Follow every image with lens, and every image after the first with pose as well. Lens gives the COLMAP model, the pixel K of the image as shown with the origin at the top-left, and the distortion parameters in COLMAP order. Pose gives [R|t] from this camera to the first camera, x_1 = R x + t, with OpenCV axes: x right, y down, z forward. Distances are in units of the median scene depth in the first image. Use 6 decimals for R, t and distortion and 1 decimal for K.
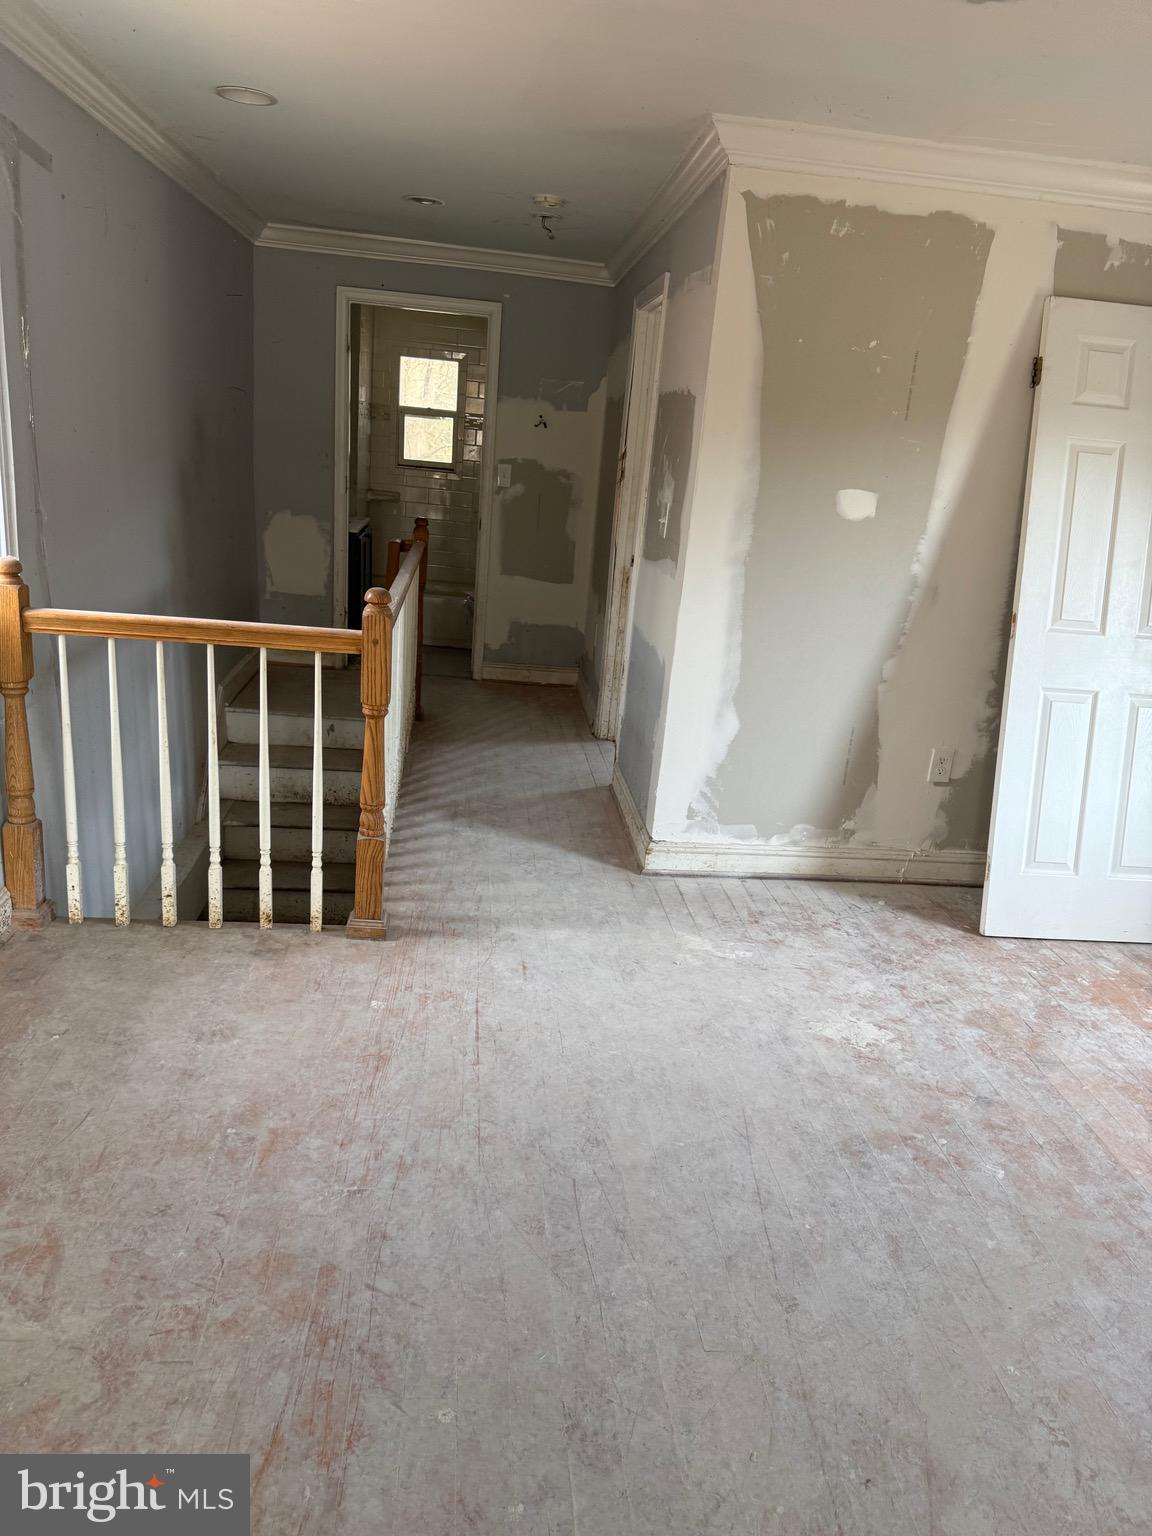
lens RADIAL K [[1080.3, 0, 576.0], [0, 1080.3, 768.0], [0, 0, 1]] dist [0.129025, -0.205855]
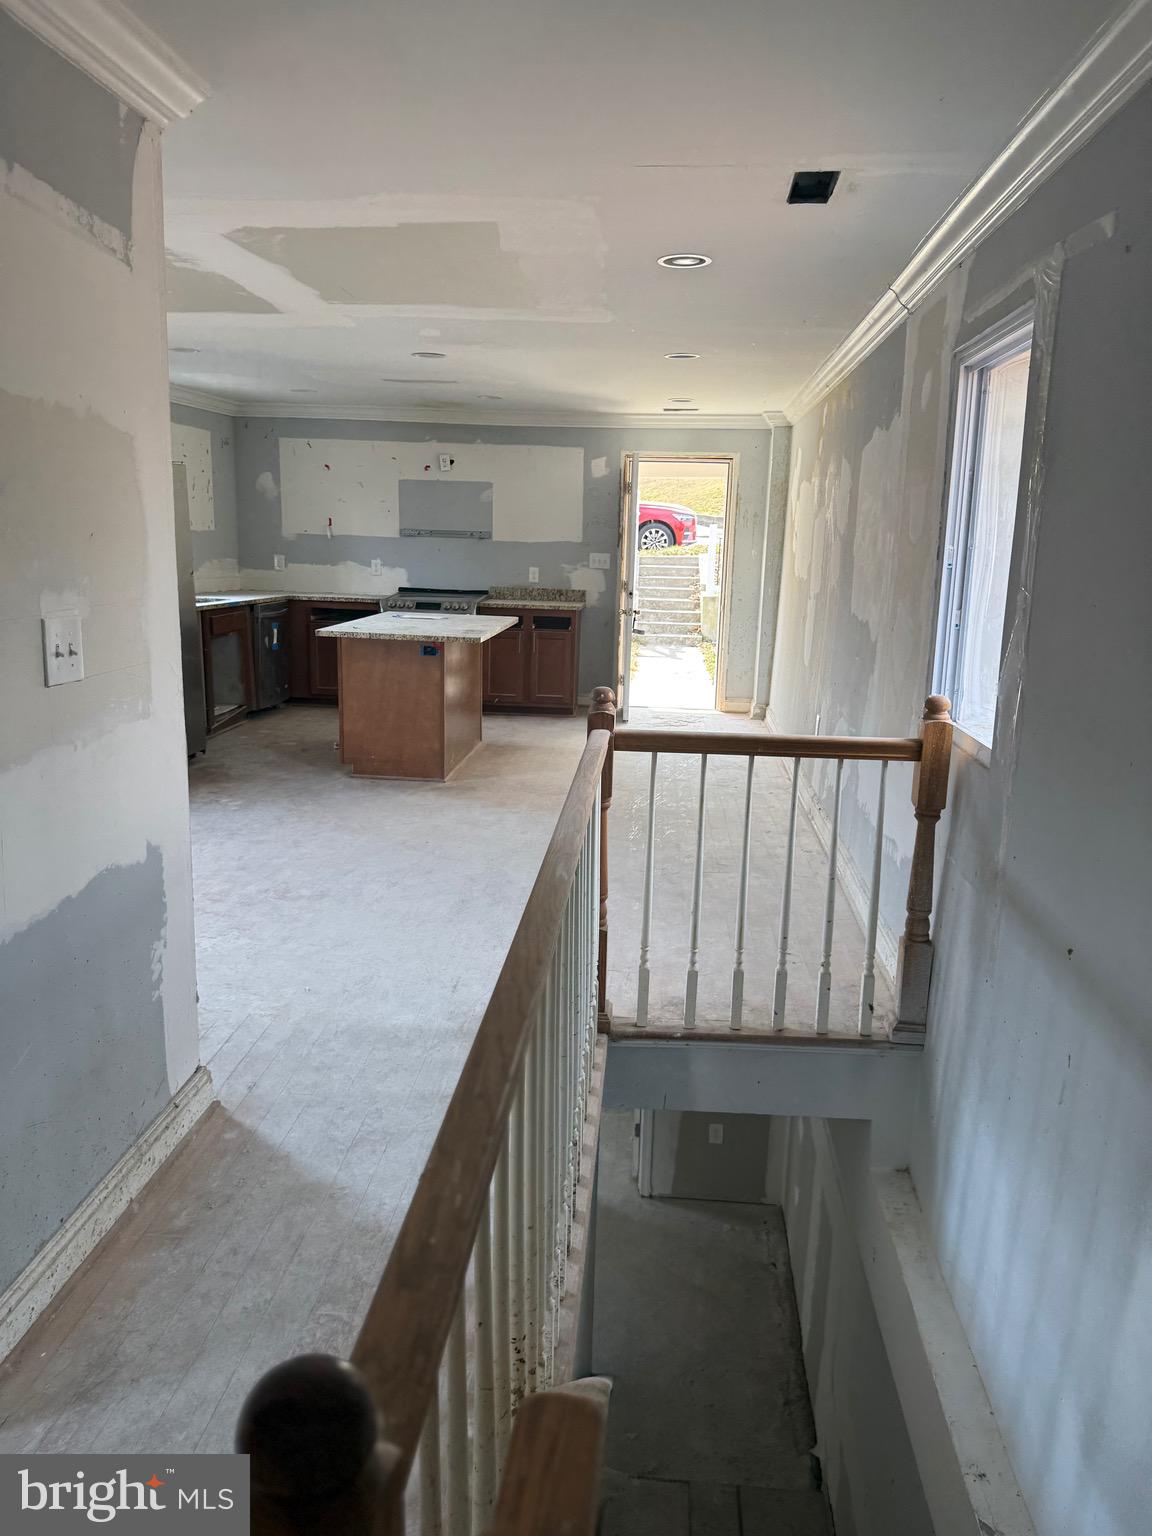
lens RADIAL K [[1080.3, 0, 576.0], [0, 1080.3, 768.0], [0, 0, 1]] dist [0.129025, -0.205855]
pose [[-0.979887, -0.132363, 0.149338, -0.326445], [-0.040947, 0.865801, 0.498710, -0.609831], [-0.195308, 0.482565, -0.853807, 1.942820]]
